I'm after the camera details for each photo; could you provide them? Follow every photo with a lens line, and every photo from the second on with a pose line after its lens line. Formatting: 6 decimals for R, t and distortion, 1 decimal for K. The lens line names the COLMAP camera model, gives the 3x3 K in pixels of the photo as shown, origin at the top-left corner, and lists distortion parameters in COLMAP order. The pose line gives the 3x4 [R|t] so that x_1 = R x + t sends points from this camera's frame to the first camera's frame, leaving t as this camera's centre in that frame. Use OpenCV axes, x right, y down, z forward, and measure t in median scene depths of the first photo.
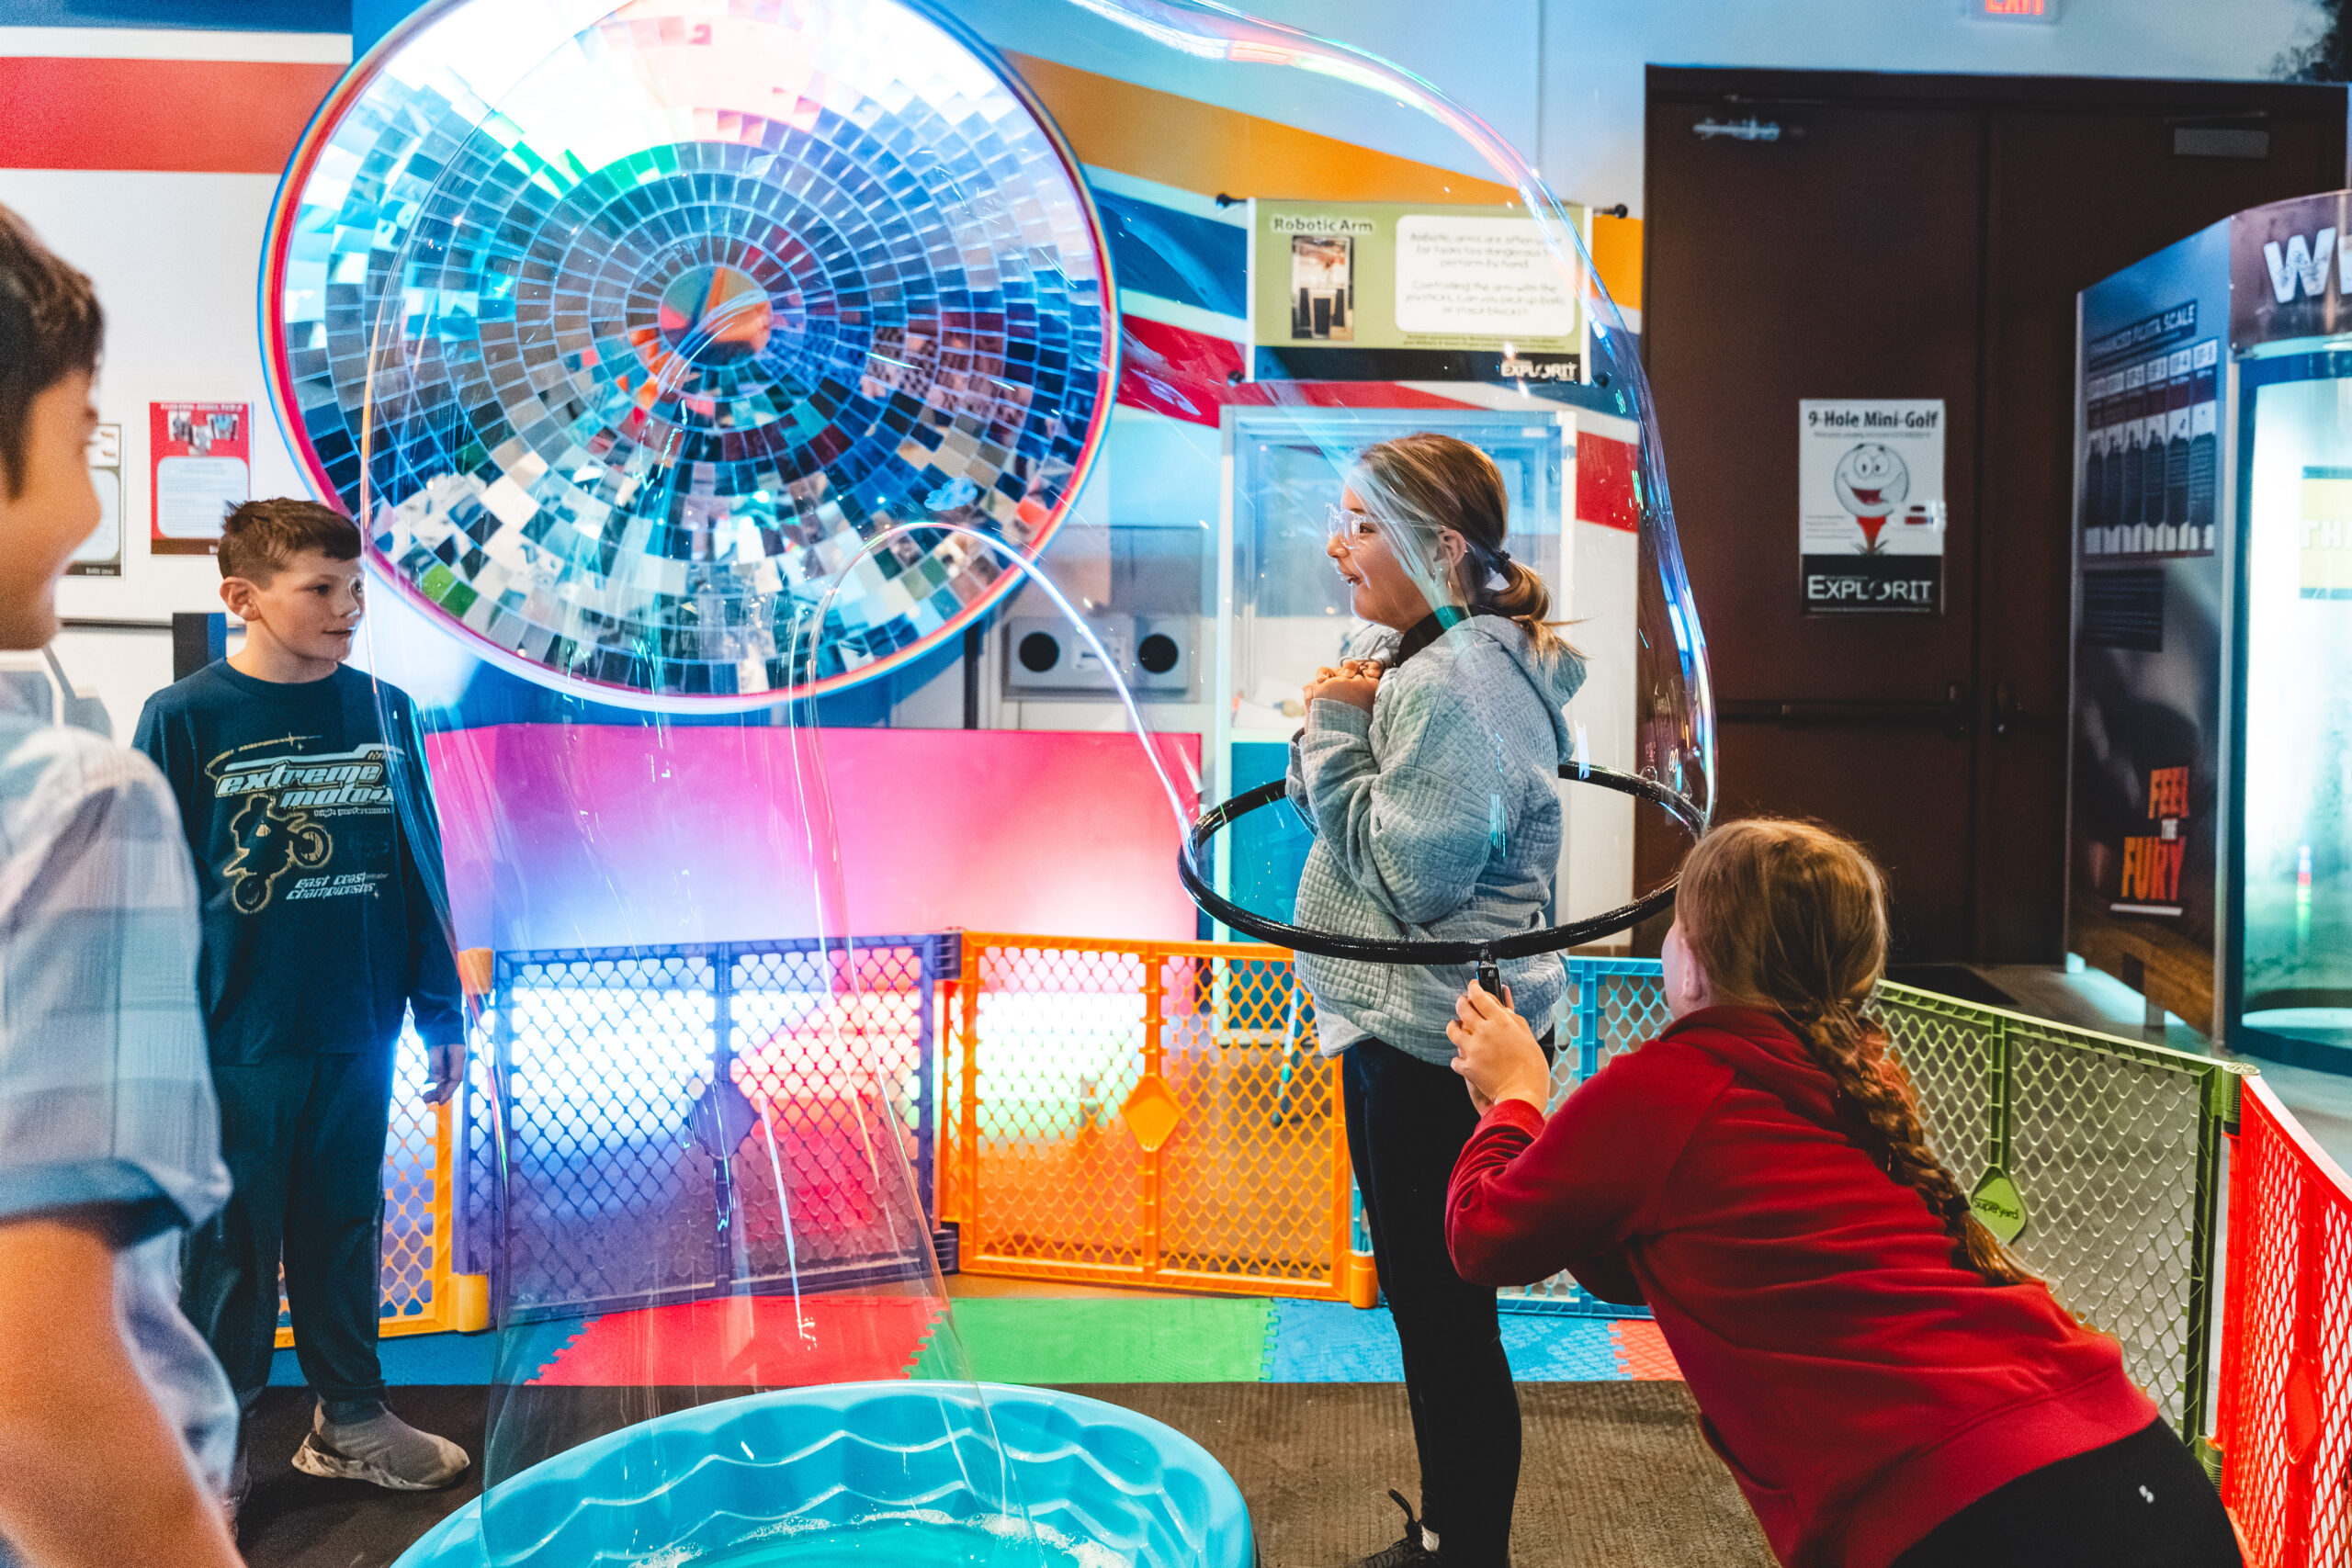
lens RADIAL K [[2041.2, 0, 1180.3], [0, 2041.2, 694.7], [0, 0, 1]] dist [-0.014864, 0.005792]
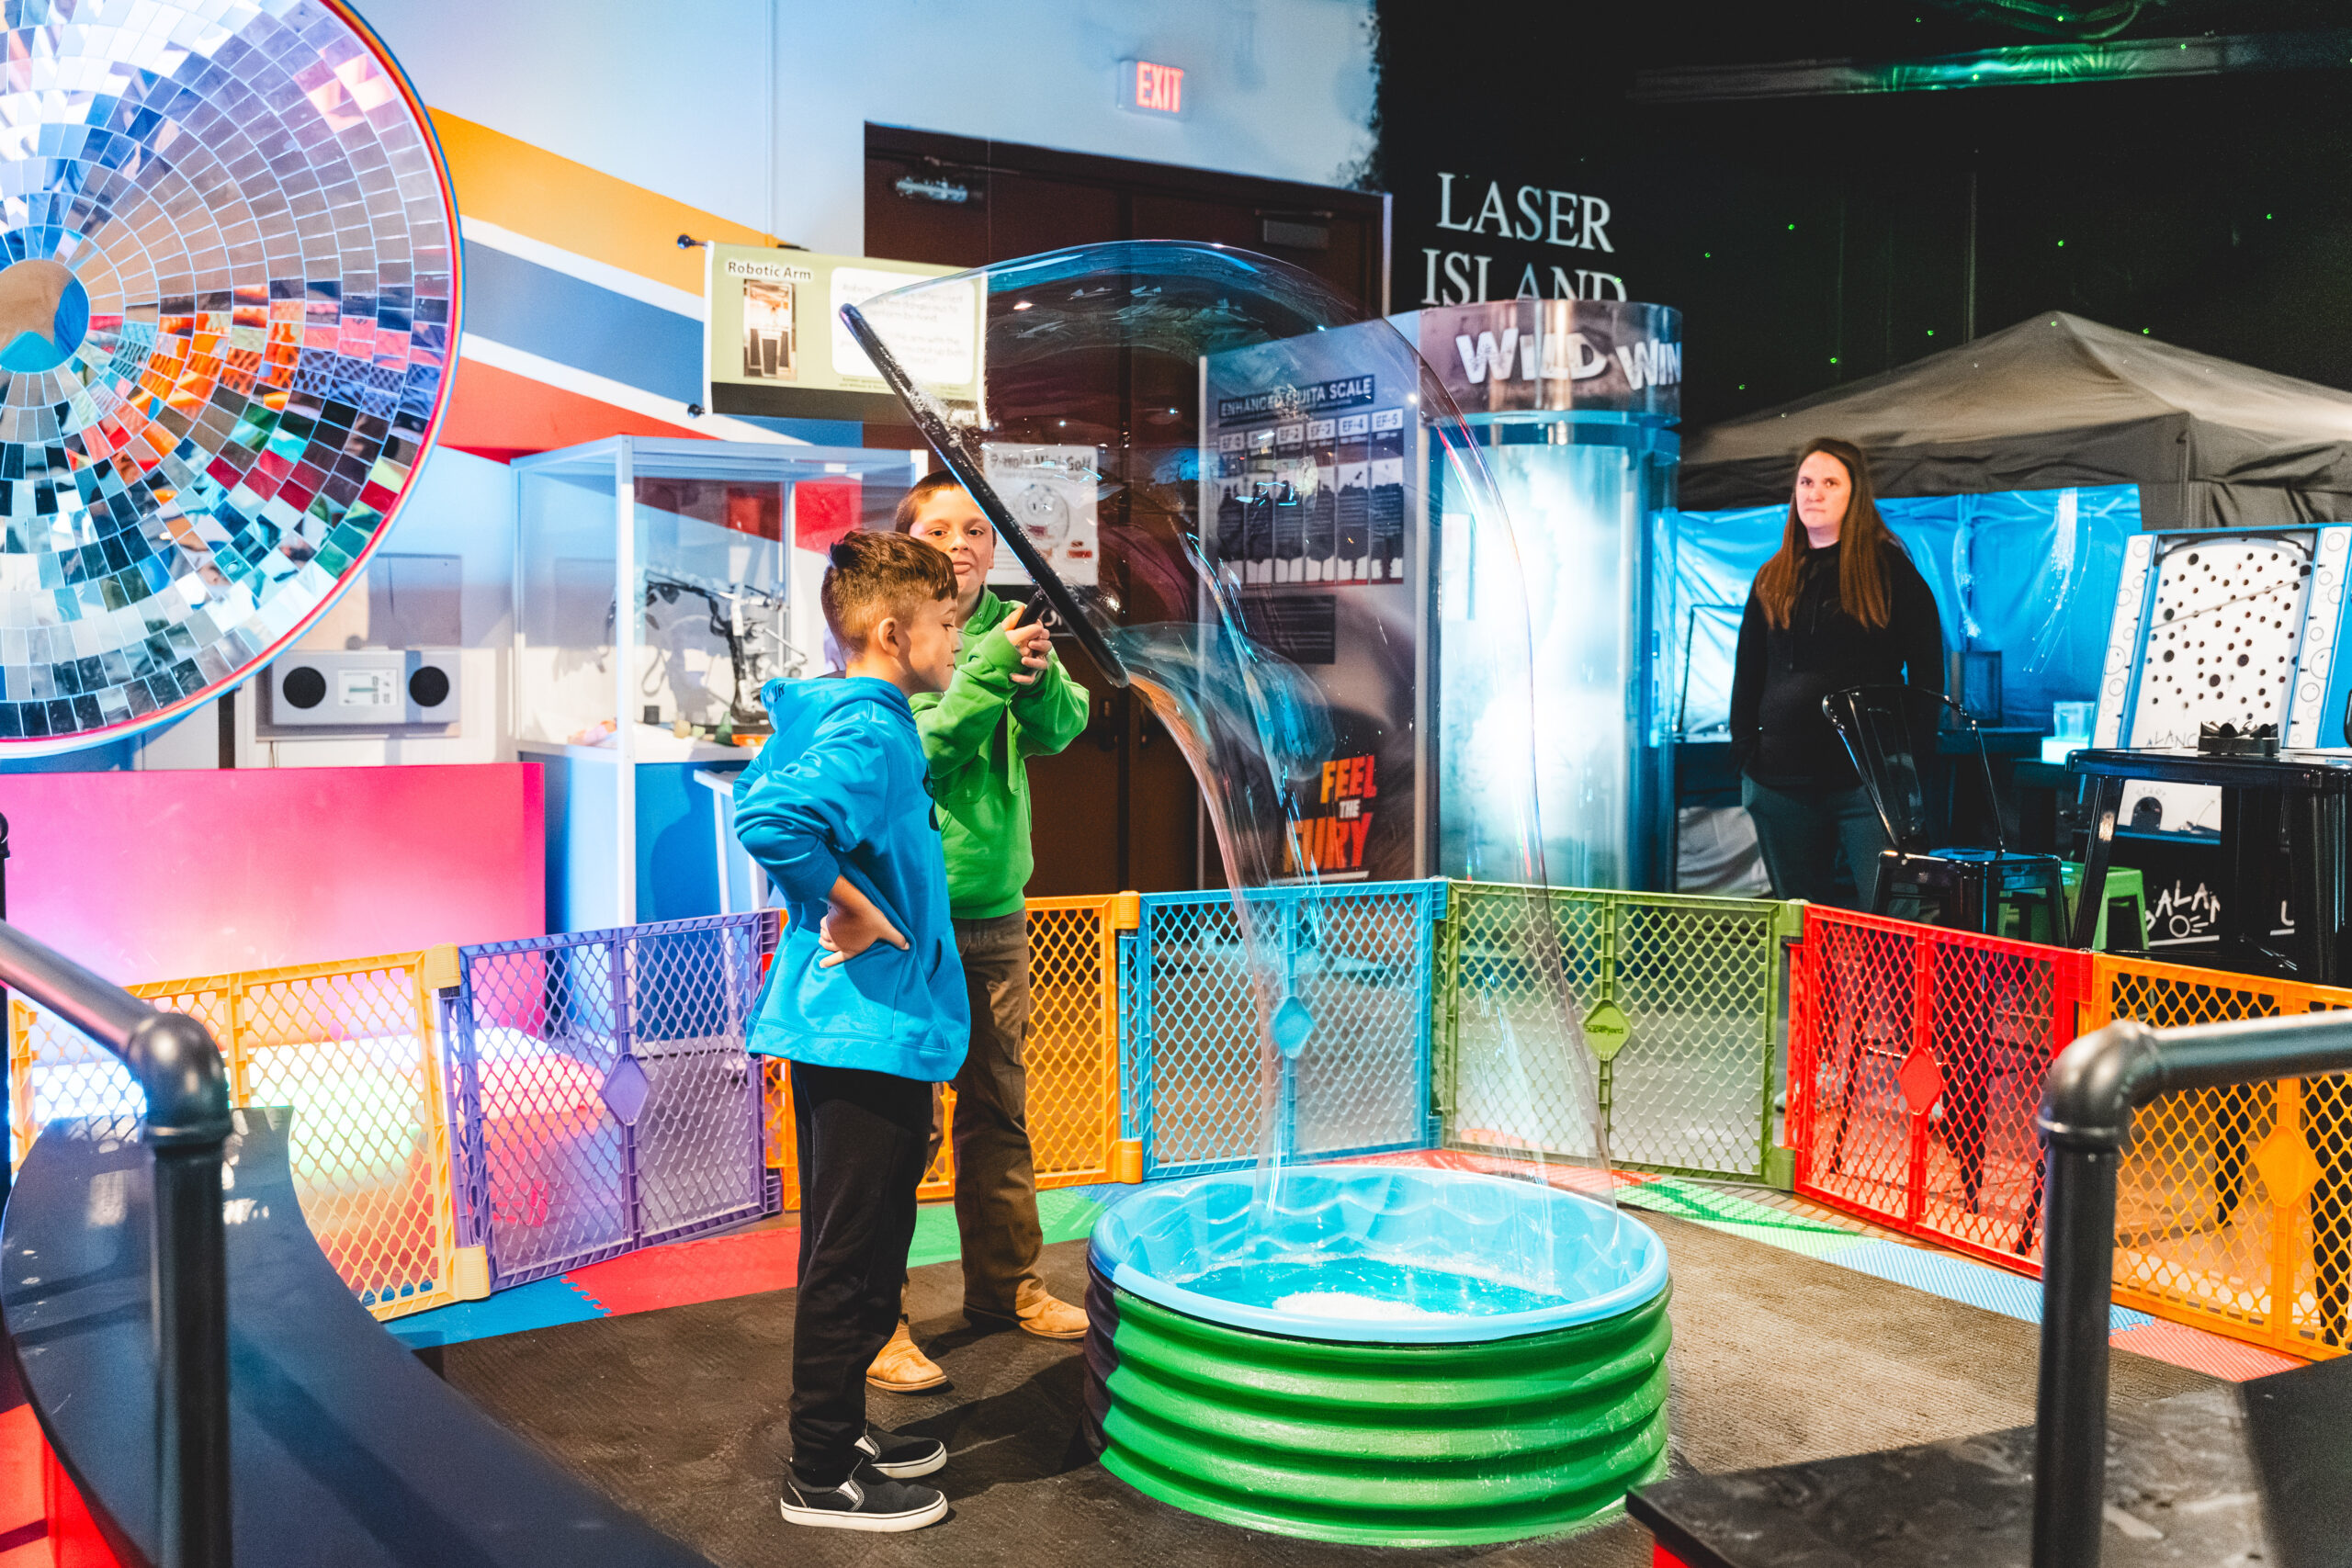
lens RADIAL K [[2148.2, 0, 1176.0], [0, 2148.2, 784.0], [0, 0, 1]] dist [-0.016836, -0.019520]
pose [[0.867731, -0.045341, 0.494962, -0.239297], [0.035291, 0.998937, 0.029638, 0.009628], [-0.495780, -0.008250, 0.868409, -0.064458]]
